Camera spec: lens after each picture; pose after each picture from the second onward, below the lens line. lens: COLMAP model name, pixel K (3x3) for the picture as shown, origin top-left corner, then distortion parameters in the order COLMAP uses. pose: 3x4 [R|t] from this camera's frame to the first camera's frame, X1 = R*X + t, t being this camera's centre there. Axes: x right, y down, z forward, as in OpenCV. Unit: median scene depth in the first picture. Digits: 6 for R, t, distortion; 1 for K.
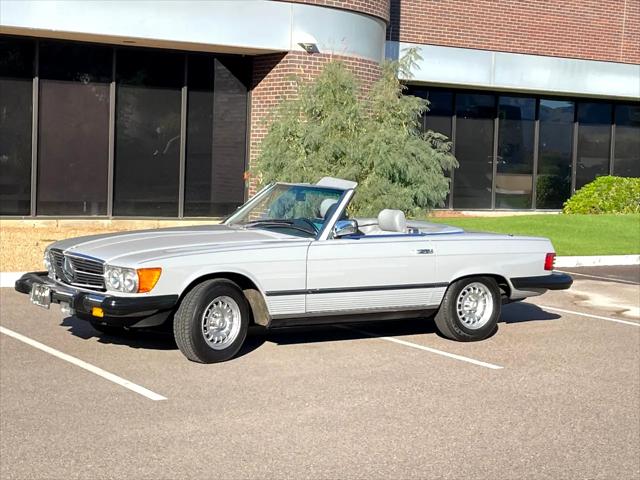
lens RADIAL K [[1247.6, 0, 345.9], [0, 1247.6, 262.2], [0, 0, 1]] dist [0.080156, 0.000000]
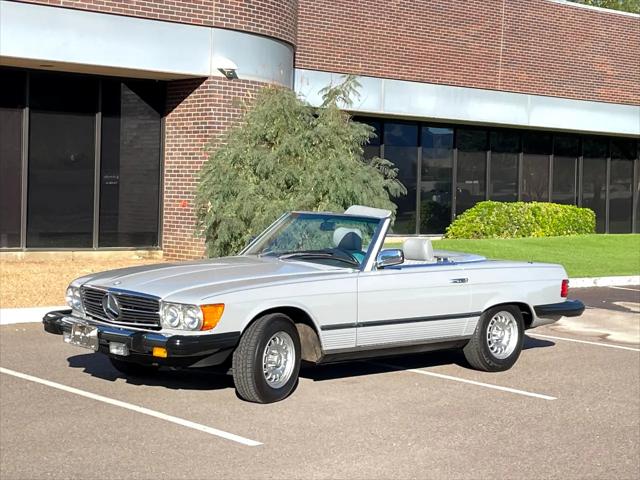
lens RADIAL K [[1247.6, 0, 338.0], [0, 1247.6, 239.2], [0, 0, 1]] dist [0.080156, 0.000000]
pose [[0.989401, -0.012994, 0.144628, -0.150775], [0.018604, 0.999123, -0.037503, -0.005336], [-0.144014, 0.039796, 0.988775, 0.039951]]
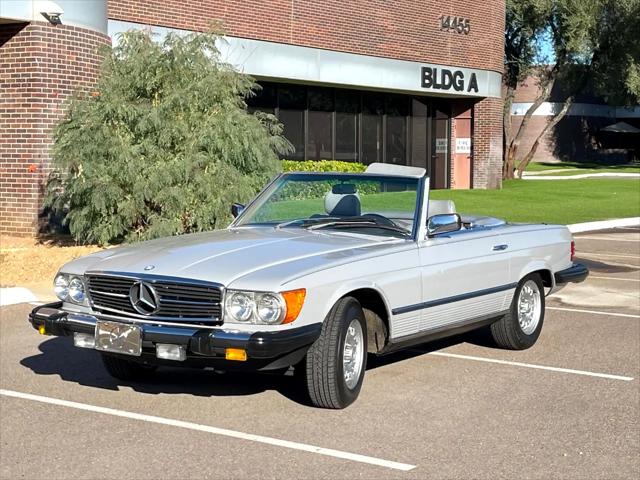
lens RADIAL K [[1247.6, 0, 333.4], [0, 1247.6, 228.0], [0, 0, 1]] dist [0.080156, 0.000000]
pose [[0.924824, -0.047284, 0.377445, -0.313709], [0.053843, 0.998526, -0.006838, -0.019327], [-0.376566, 0.026647, 0.926007, 0.227605]]
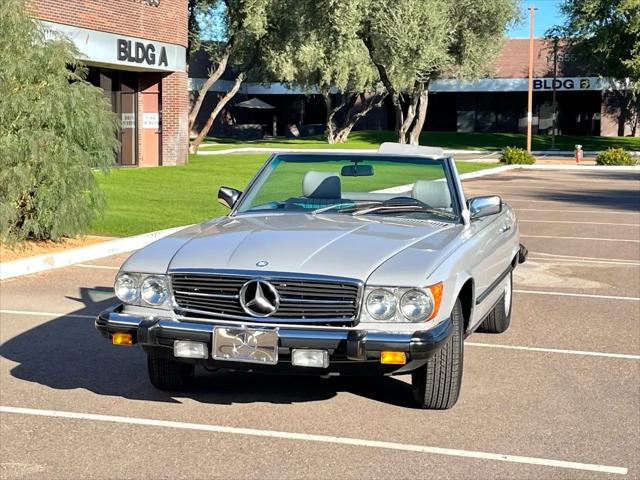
lens RADIAL K [[1247.6, 0, 325.7], [0, 1247.6, 212.8], [0, 0, 1]] dist [0.080156, 0.000000]
pose [[0.764386, -0.067205, 0.641247, -0.482003], [0.070262, 0.997312, 0.020768, -0.039095], [-0.640919, 0.029181, 0.767053, 0.389227]]
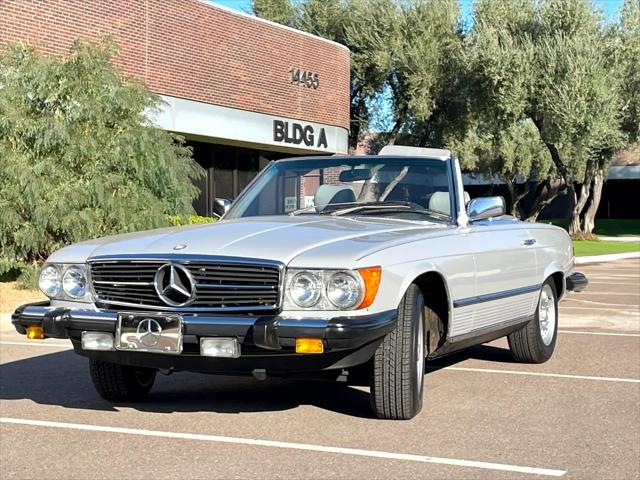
lens RADIAL K [[1247.6, 0, 337.3], [0, 1247.6, 226.8], [0, 0, 1]] dist [0.080156, 0.000000]
pose [[0.853195, -0.035132, 0.520408, -0.365769], [0.076729, 0.995328, -0.058602, 0.014854], [-0.515918, 0.089930, 0.851905, 0.373084]]
